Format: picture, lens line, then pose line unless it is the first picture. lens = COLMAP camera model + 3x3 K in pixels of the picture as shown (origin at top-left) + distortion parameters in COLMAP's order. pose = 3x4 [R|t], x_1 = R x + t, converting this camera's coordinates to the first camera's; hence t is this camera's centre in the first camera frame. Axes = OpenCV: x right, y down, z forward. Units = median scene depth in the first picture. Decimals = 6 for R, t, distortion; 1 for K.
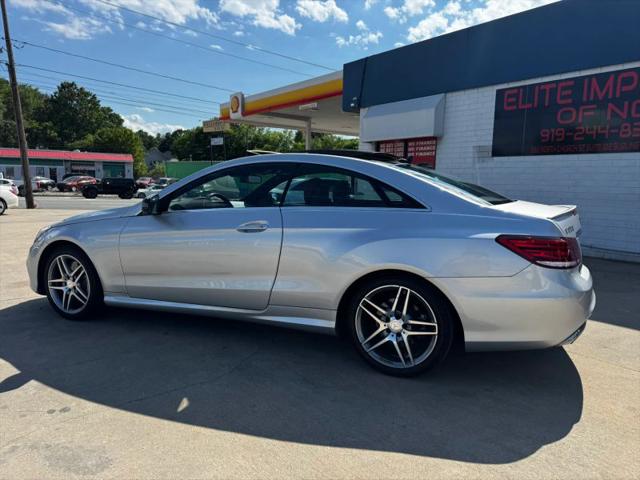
lens RADIAL K [[456.2, 0, 324.3], [0, 456.2, 243.3], [0, 0, 1]] dist [0.038675, -0.045553]
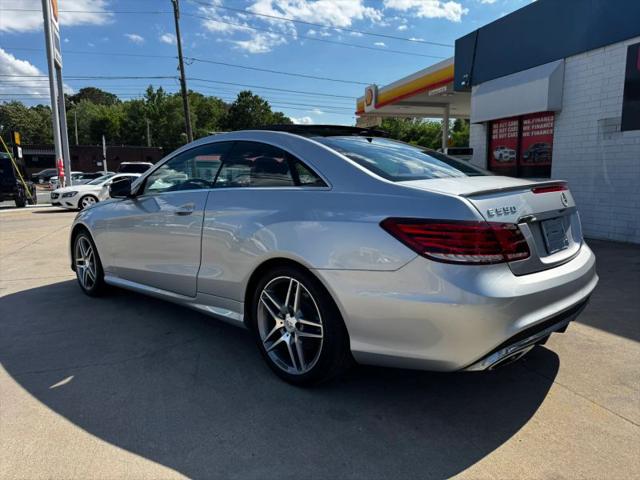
lens RADIAL K [[456.2, 0, 318.4], [0, 456.2, 238.5], [0, 0, 1]] dist [0.038675, -0.045553]
pose [[0.935294, 0.021802, -0.353200, 0.149912], [-0.021220, 0.999760, 0.005519, 0.004284], [0.353235, 0.002333, 0.935532, 0.065354]]
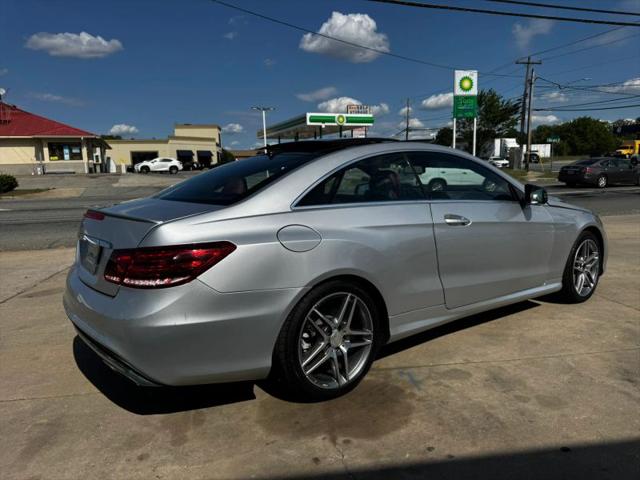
lens RADIAL K [[456.2, 0, 321.5], [0, 456.2, 234.8], [0, 0, 1]] dist [0.038675, -0.045553]
pose [[-0.505572, 0.119351, -0.854489, 0.339586], [-0.101699, 0.975238, 0.196389, -0.076602], [0.856770, 0.186189, -0.480915, 0.574745]]
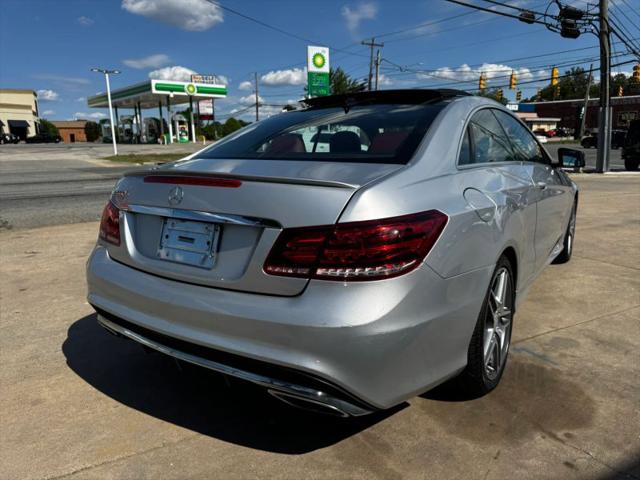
lens RADIAL K [[456.2, 0, 324.2], [0, 456.2, 242.9], [0, 0, 1]] dist [0.038675, -0.045553]
pose [[-0.186425, 0.197196, -0.962476, 0.344419], [-0.123432, 0.967187, 0.222069, -0.045478], [0.974685, 0.160200, -0.155968, 0.415926]]
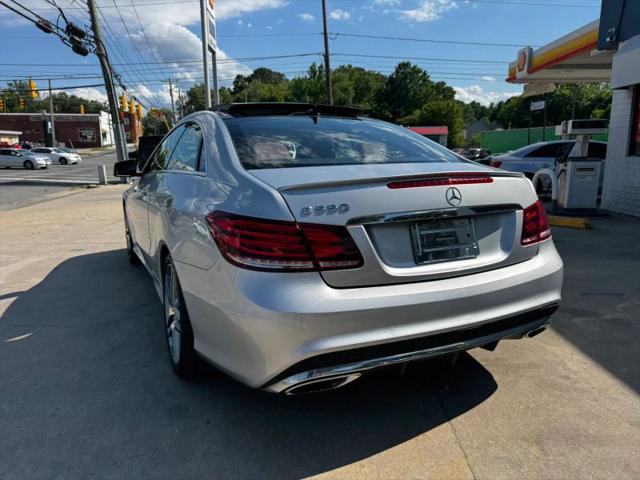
lens RADIAL K [[456.2, 0, 317.3], [0, 456.2, 238.9], [0, 0, 1]] dist [0.038675, -0.045553]
pose [[0.760923, 0.099559, -0.641158, 0.261876], [-0.066020, 0.994909, 0.076137, -0.010467], [0.645474, -0.015605, 0.763623, 0.156118]]
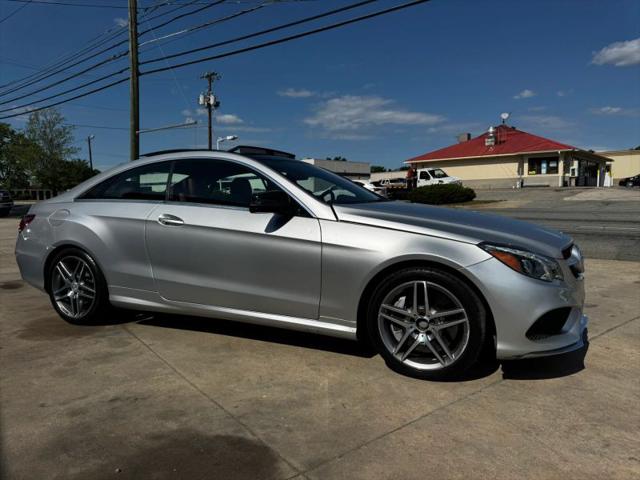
lens RADIAL K [[456.2, 0, 319.2], [0, 456.2, 245.4], [0, 0, 1]] dist [0.038675, -0.045553]
pose [[-0.999512, -0.000124, 0.031229, -0.103396], [0.007499, 0.969778, 0.243874, -0.099157], [-0.030316, 0.243989, -0.969304, 0.839849]]
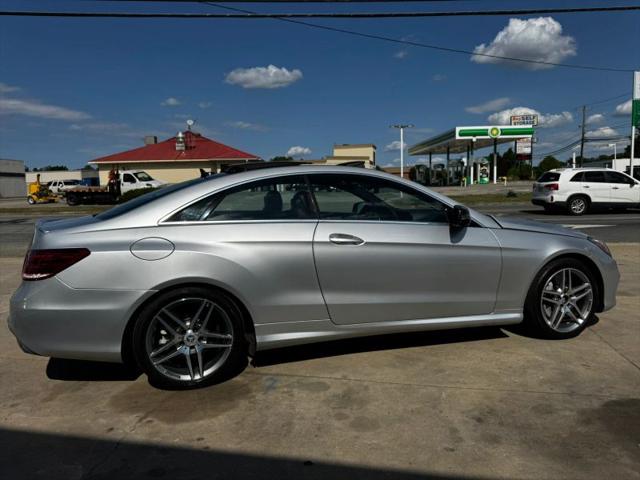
lens RADIAL K [[456.2, 0, 322.6], [0, 456.2, 236.3], [0, 0, 1]] dist [0.038675, -0.045553]
pose [[-0.770249, 0.069552, -0.633940, 0.239597], [-0.072661, 0.977991, 0.195584, -0.098260], [0.633591, 0.196711, -0.748243, 0.733048]]
